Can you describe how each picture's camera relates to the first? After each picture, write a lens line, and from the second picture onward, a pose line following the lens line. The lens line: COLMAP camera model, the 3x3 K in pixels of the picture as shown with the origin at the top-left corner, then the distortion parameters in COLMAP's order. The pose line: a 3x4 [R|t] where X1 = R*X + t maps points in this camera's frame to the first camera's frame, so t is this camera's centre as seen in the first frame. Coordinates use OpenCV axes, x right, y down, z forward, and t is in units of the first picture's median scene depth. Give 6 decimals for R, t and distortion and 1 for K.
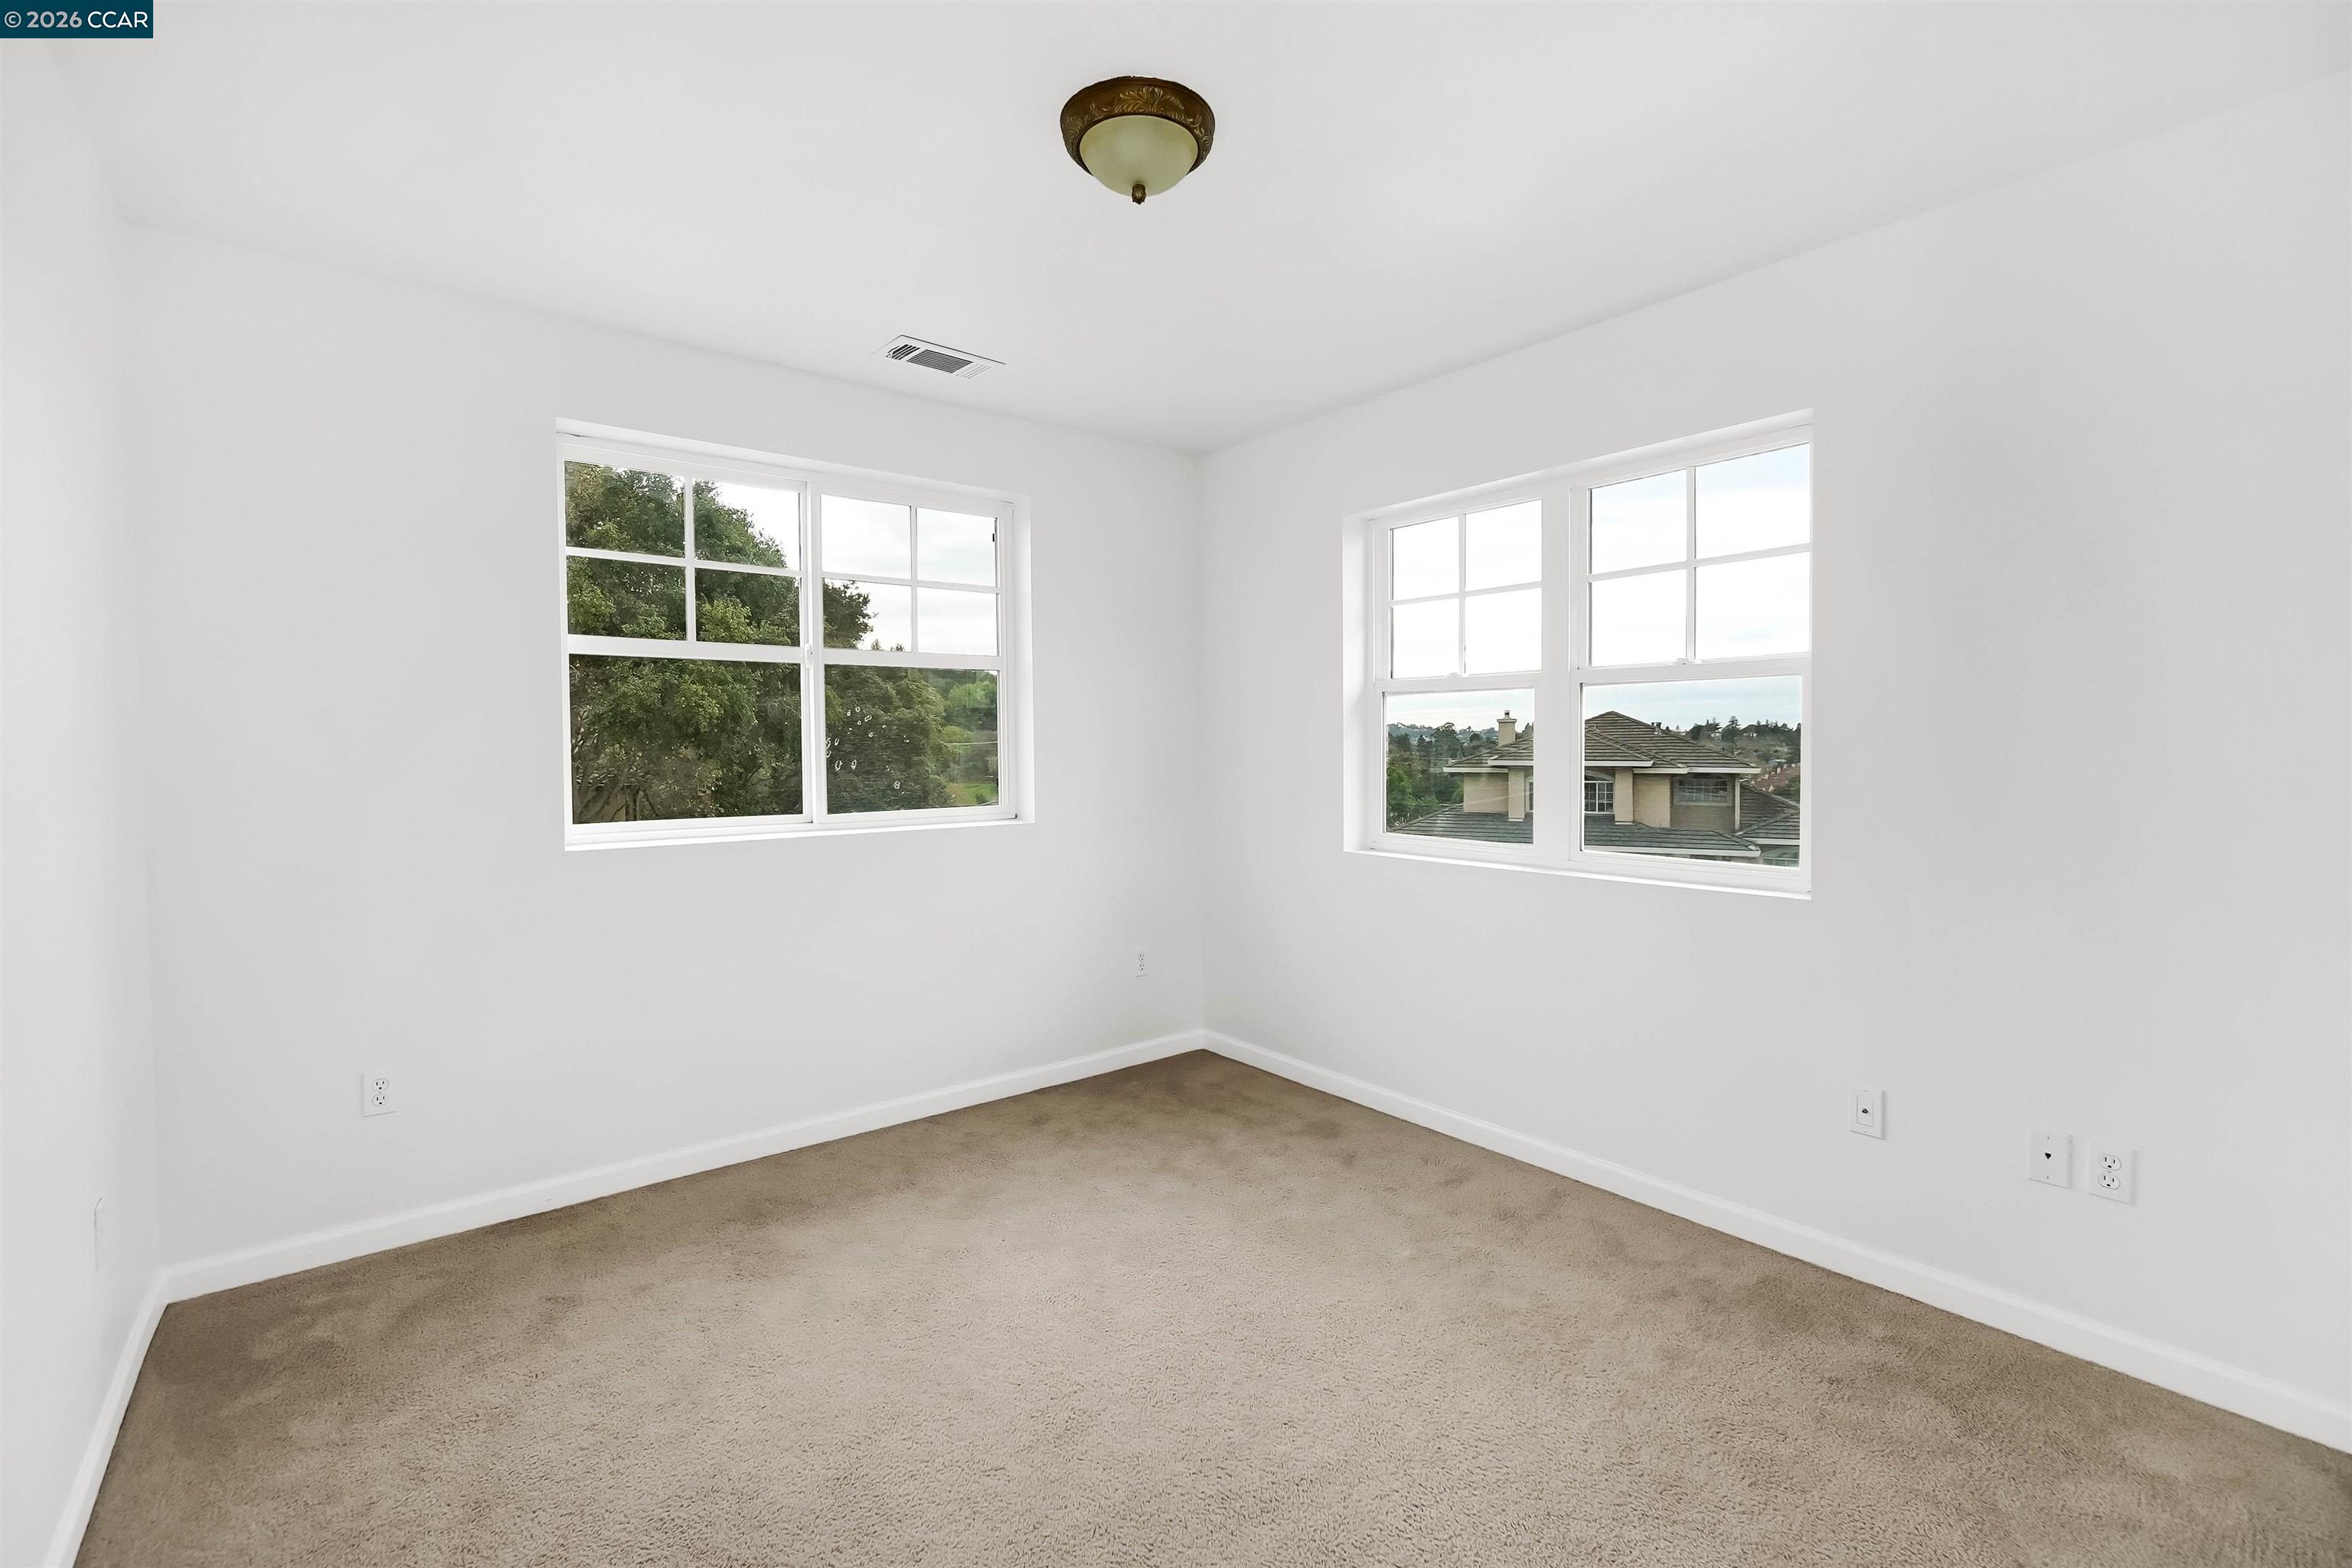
lens RADIAL K [[1035.2, 0, 1190.5], [0, 1035.2, 769.2], [0, 0, 1]] dist [0.002575, -0.000417]
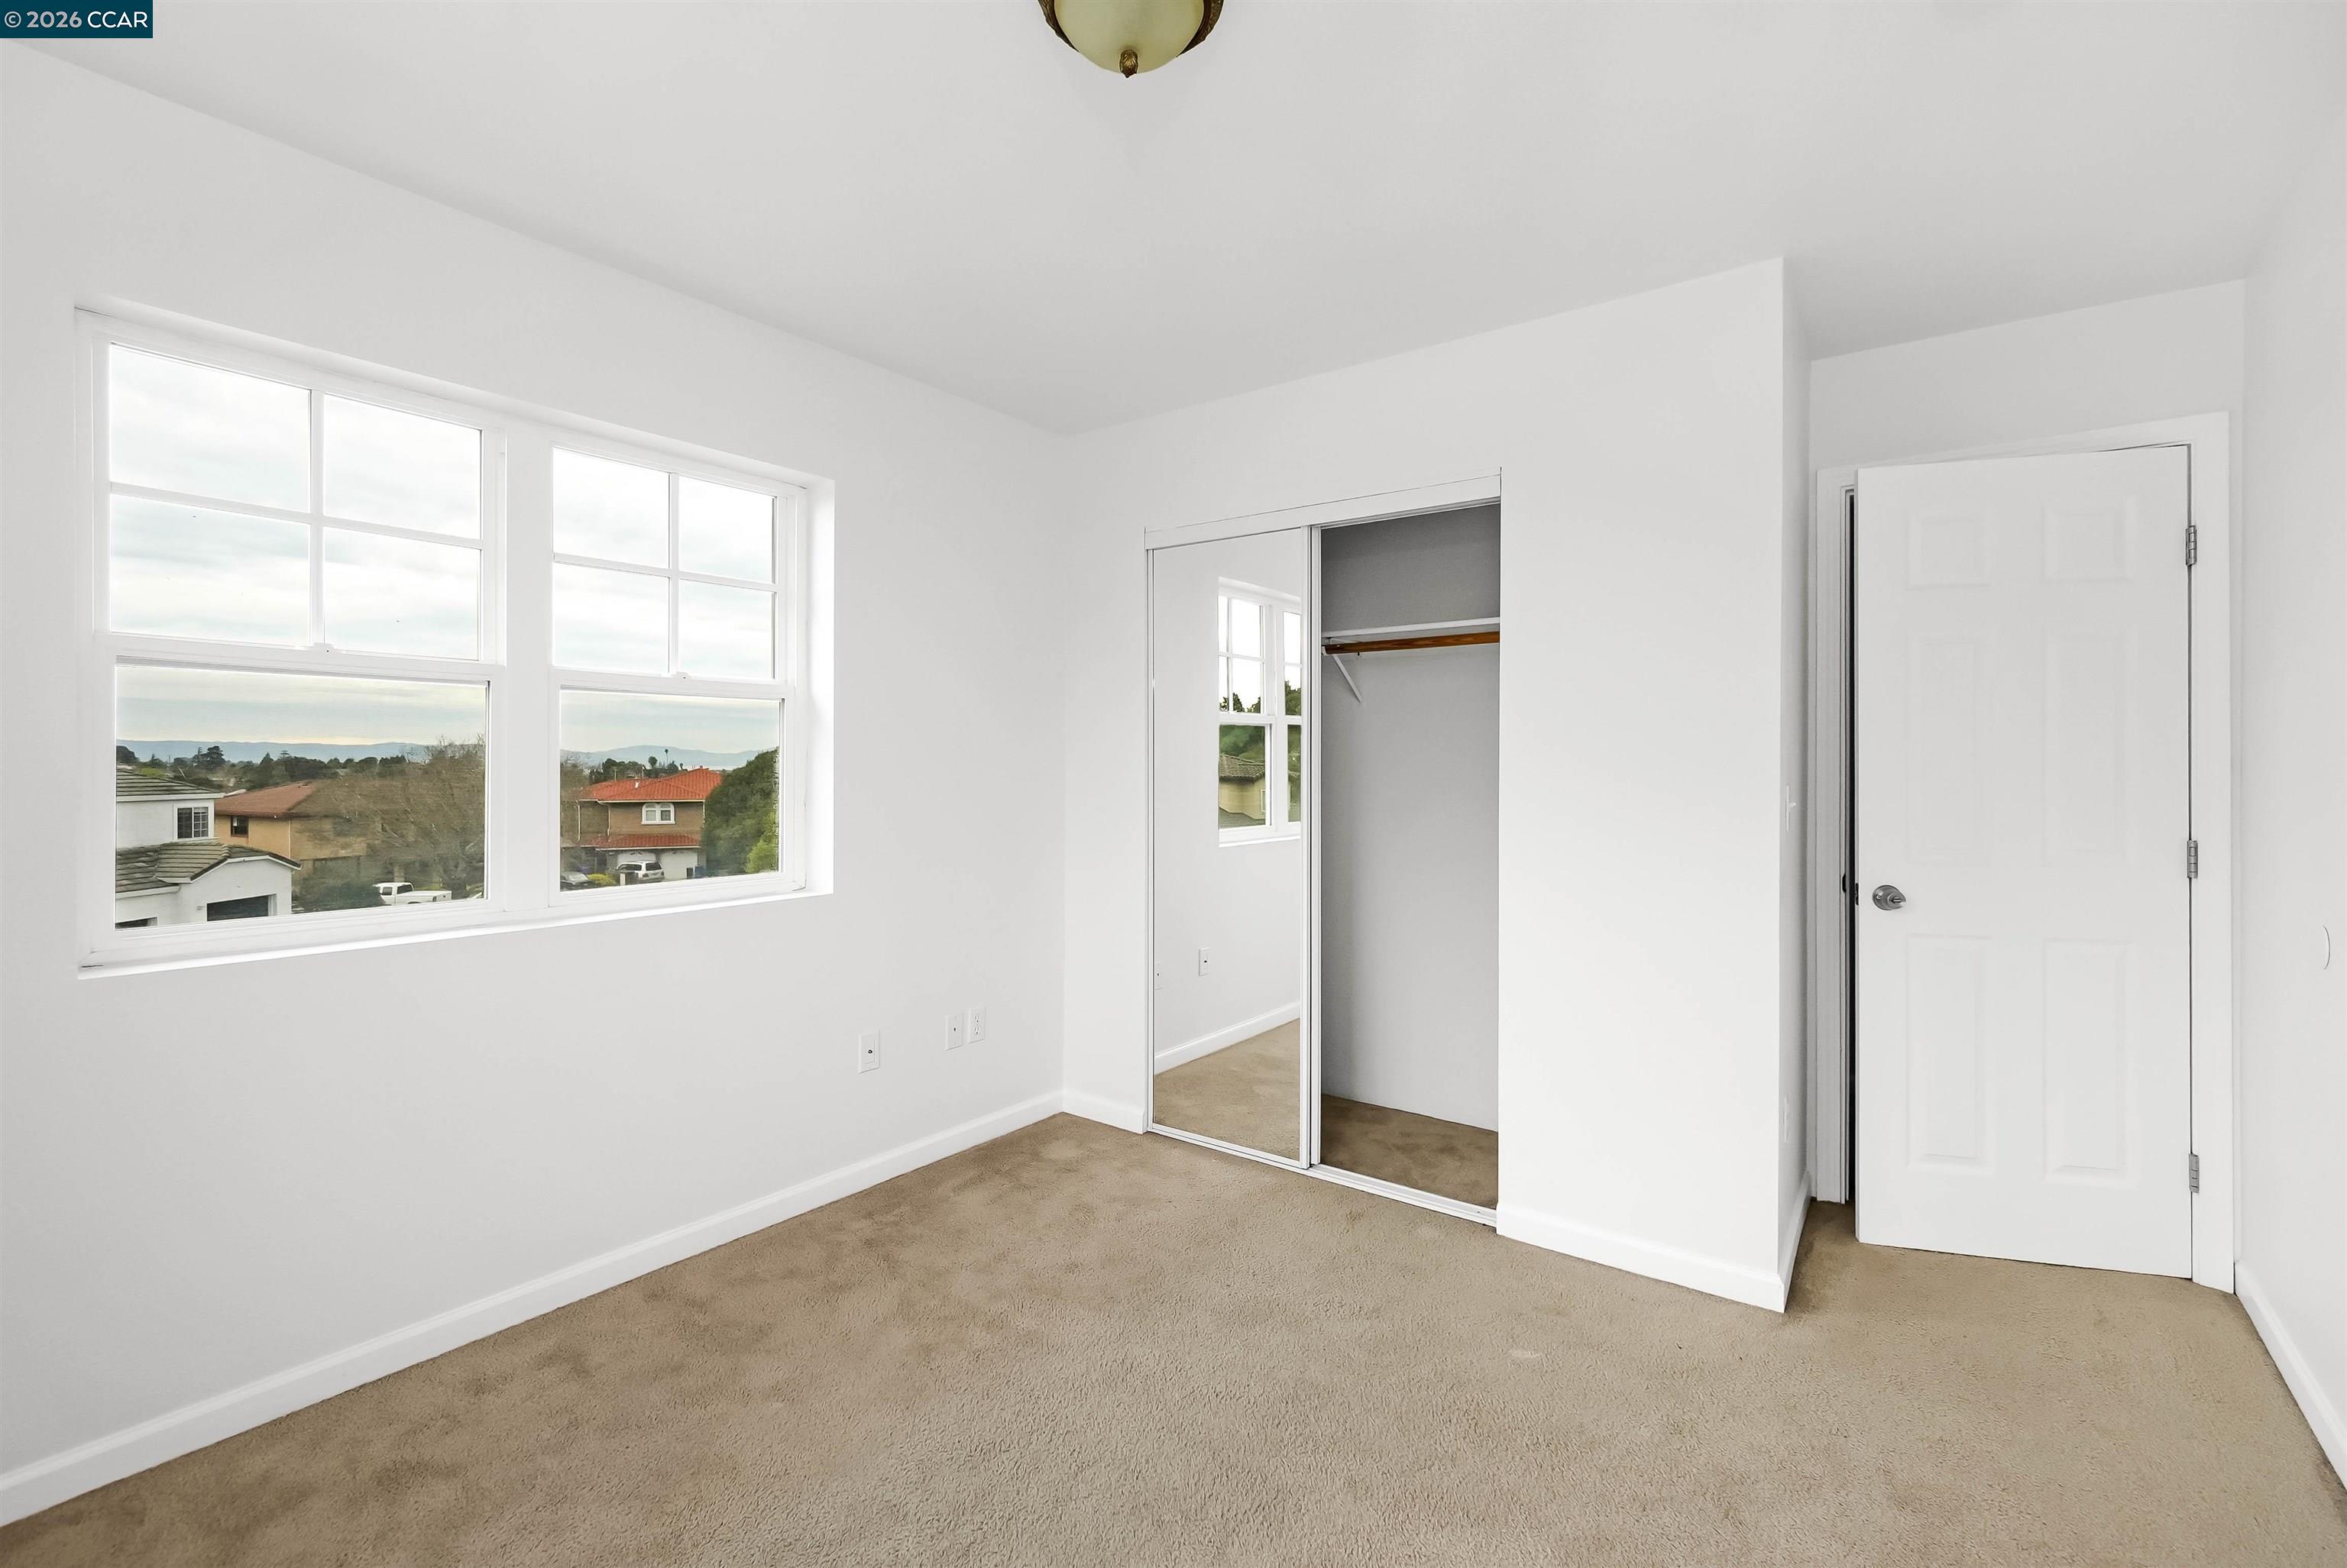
lens RADIAL K [[1035.4, 0, 1186.3], [0, 1035.4, 767.3], [0, 0, 1]] dist [0.022820, 0.000382]
pose [[-0.244220, 0.004916, 0.969707, -0.569801], [0.015605, 0.999878, -0.001138, -0.012206], [-0.969594, 0.014854, -0.244267, 0.770110]]
